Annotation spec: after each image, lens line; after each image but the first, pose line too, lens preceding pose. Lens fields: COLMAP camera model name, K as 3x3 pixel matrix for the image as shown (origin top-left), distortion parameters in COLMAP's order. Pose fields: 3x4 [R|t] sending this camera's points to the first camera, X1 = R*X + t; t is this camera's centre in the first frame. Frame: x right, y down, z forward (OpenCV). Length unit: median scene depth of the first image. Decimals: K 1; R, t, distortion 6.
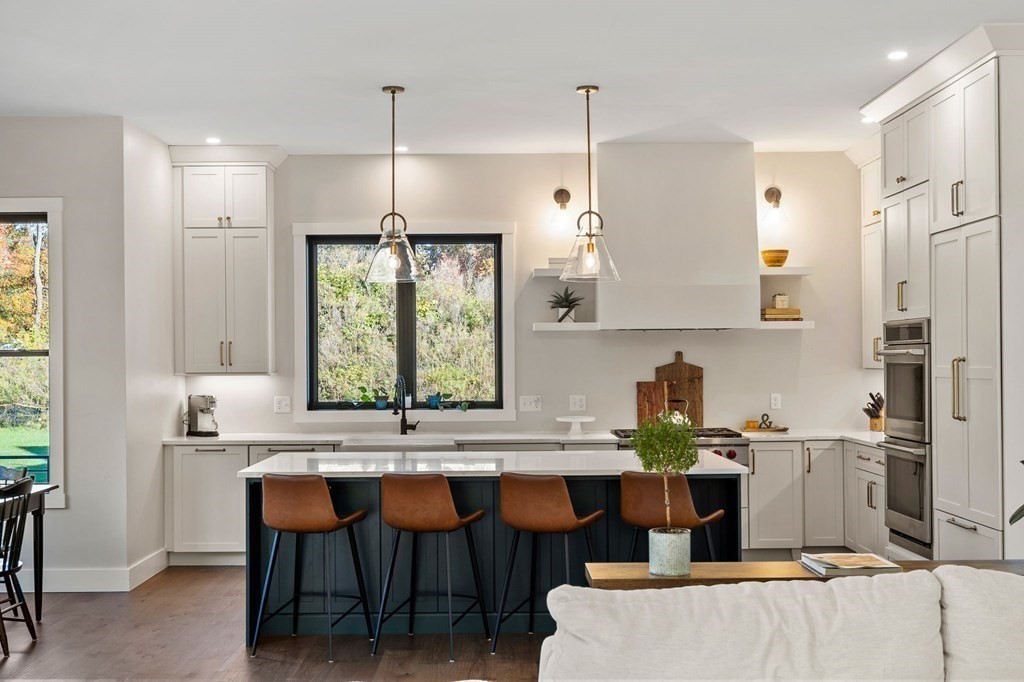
lens RADIAL K [[1231.0, 0, 509.2], [0, 1231.0, 337.5], [0, 0, 1]] dist [-0.011792, 0.000000]
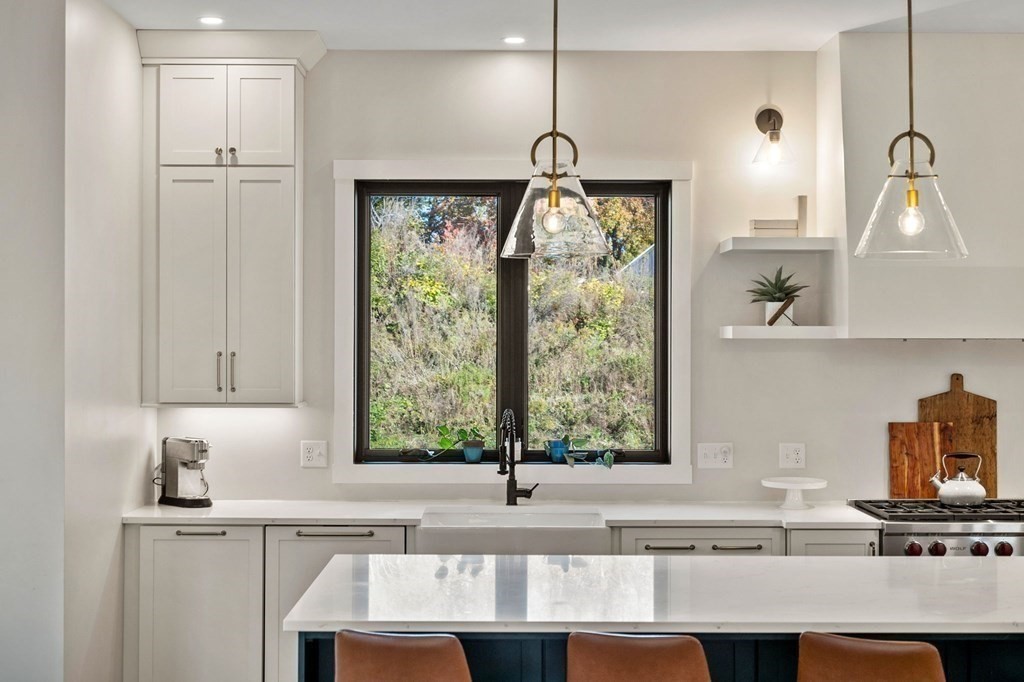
lens RADIAL K [[1516.7, 0, 508.1], [0, 1516.7, 307.7], [0, 0, 1]] dist [0.007488, 0.000000]
pose [[0.999922, 0.009183, -0.008486, -0.082874], [-0.009284, 0.999885, -0.011977, -0.010777], [0.008375, 0.012054, 0.999892, 0.244036]]
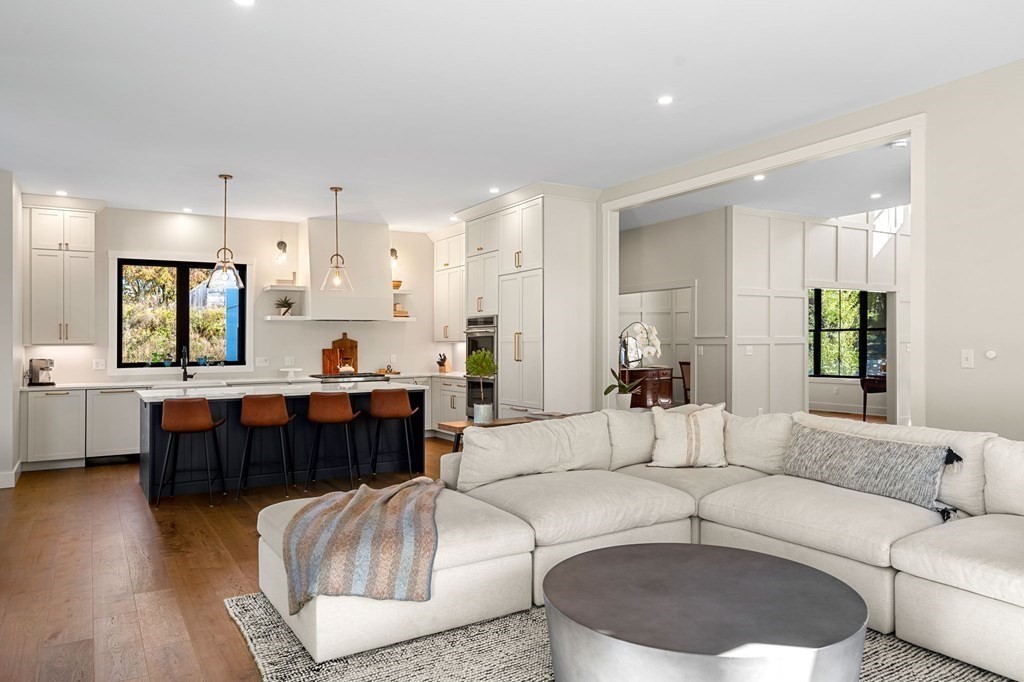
lens RADIAL K [[683.3, 0, 502.4], [0, 683.3, 328.0], [0, 0, 1]] dist [0.002678, 0.000372]
pose [[0.864530, 0.010493, 0.502471, -0.182682], [-0.005113, 0.999914, -0.012082, 0.016034], [-0.502555, 0.007876, 0.864509, -0.021477]]
